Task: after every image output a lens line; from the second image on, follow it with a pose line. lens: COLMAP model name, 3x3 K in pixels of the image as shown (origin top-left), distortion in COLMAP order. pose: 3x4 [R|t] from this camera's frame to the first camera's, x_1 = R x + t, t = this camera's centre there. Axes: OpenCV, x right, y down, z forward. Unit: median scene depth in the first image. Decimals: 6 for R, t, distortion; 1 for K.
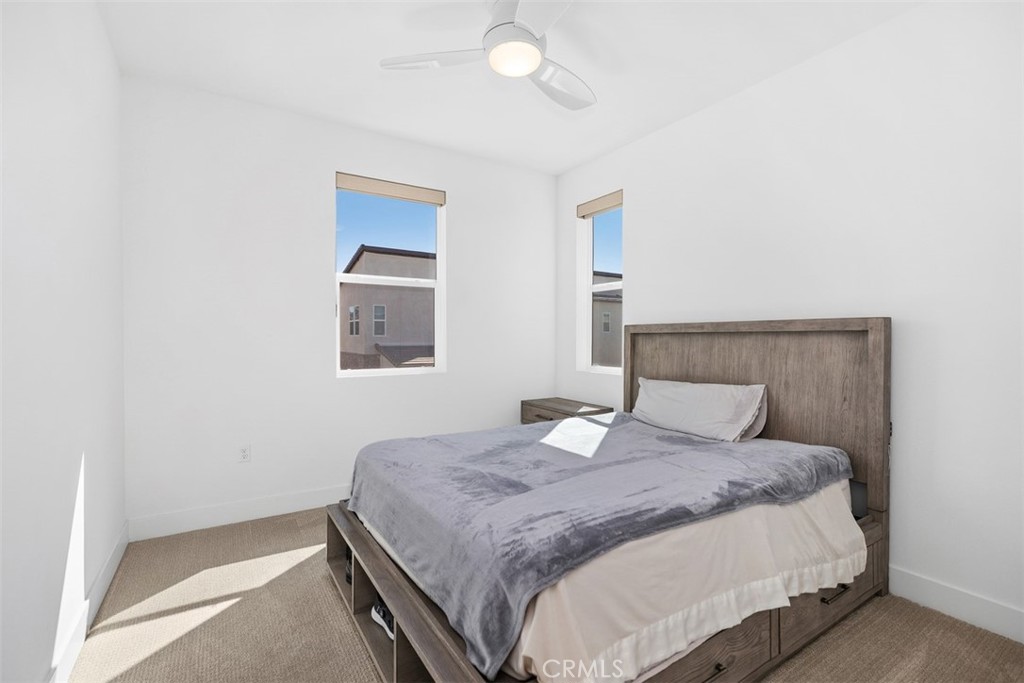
lens RADIAL K [[462.7, 0, 509.4], [0, 462.7, 338.3], [0, 0, 1]] dist [0.000794, -0.000004]
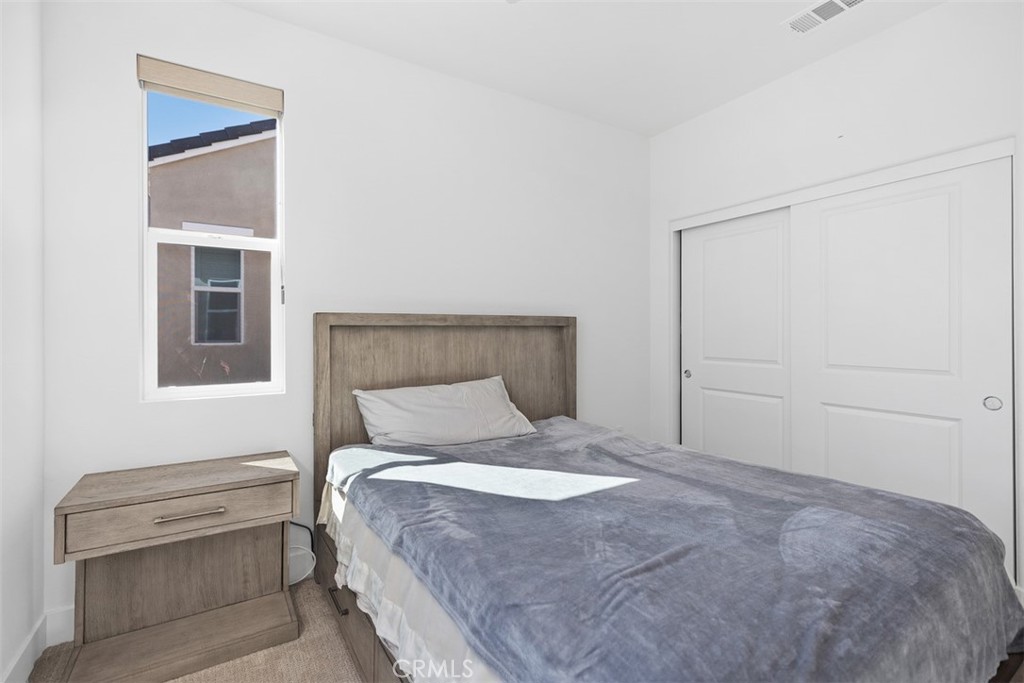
lens RADIAL K [[462.7, 0, 509.1], [0, 462.7, 335.5], [0, 0, 1]] dist [0.000794, -0.000004]
pose [[0.004229, -0.011878, 0.999921, -0.478234], [0.003835, 0.999922, 0.011862, -0.004392], [-0.999984, 0.003784, 0.004275, 0.905452]]
